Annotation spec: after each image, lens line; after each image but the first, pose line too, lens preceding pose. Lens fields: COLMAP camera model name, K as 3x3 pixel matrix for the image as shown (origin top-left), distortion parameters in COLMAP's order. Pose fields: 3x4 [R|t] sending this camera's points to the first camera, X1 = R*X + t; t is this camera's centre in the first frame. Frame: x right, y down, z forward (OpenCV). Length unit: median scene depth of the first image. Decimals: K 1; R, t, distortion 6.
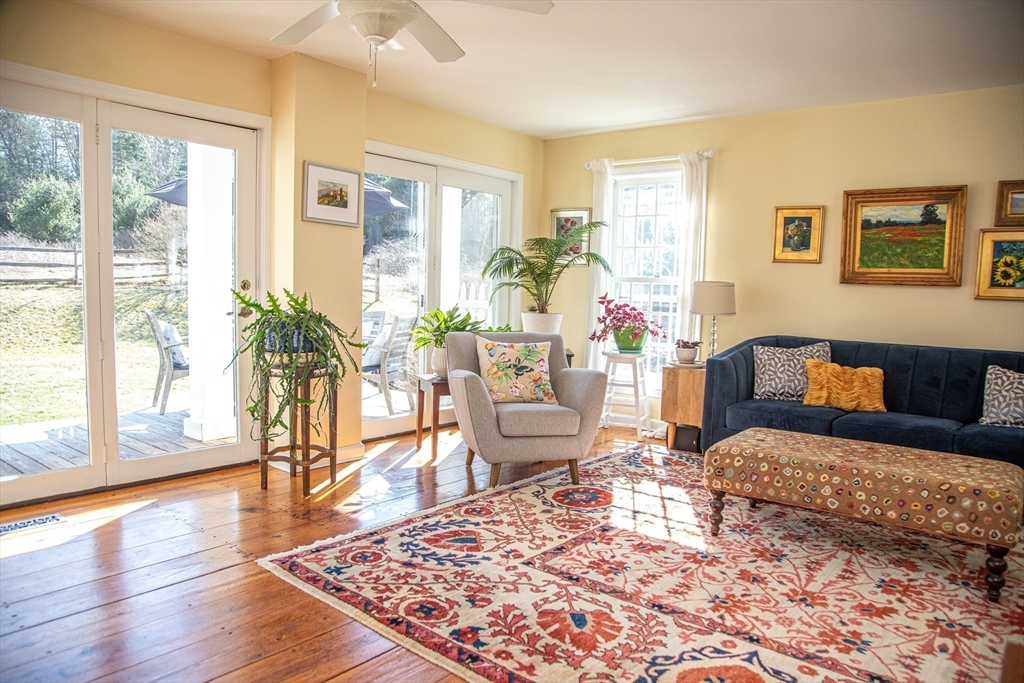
lens RADIAL K [[700.6, 0, 513.1], [0, 700.6, 326.1], [0, 0, 1]] dist [-0.107755, 0.087254]
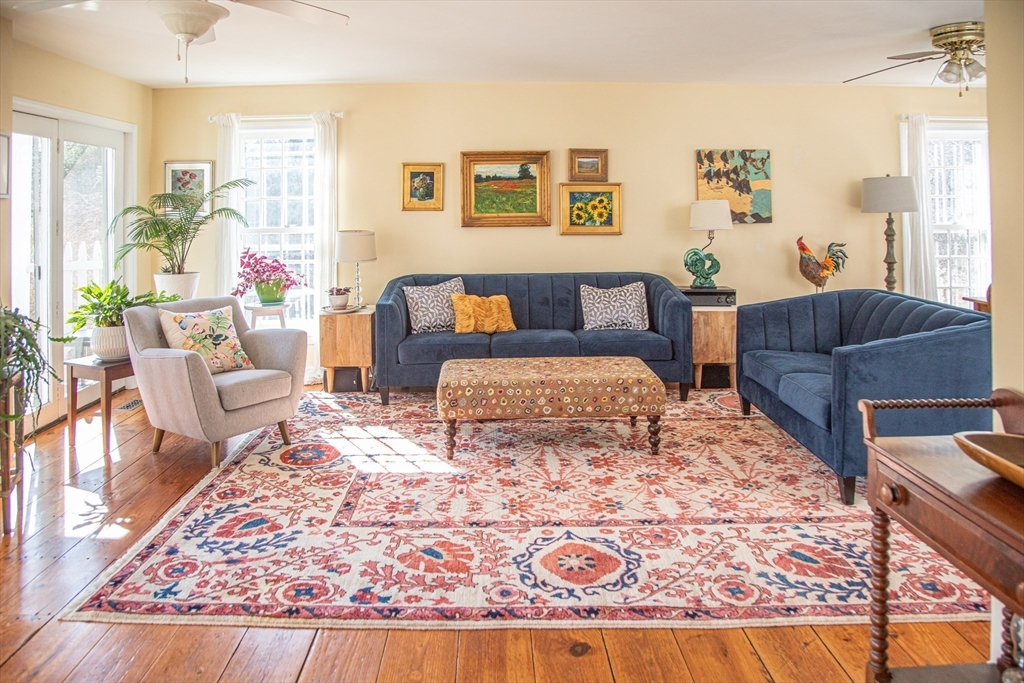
lens RADIAL K [[687.1, 0, 511.9], [0, 687.1, 188.5], [0, 0, 1]] dist [-0.021063, 0.002264]
pose [[0.802332, -0.021044, 0.596507, -0.221474], [0.079352, 0.994268, -0.071655, -0.046047], [-0.591580, 0.104825, 0.799403, -0.037220]]
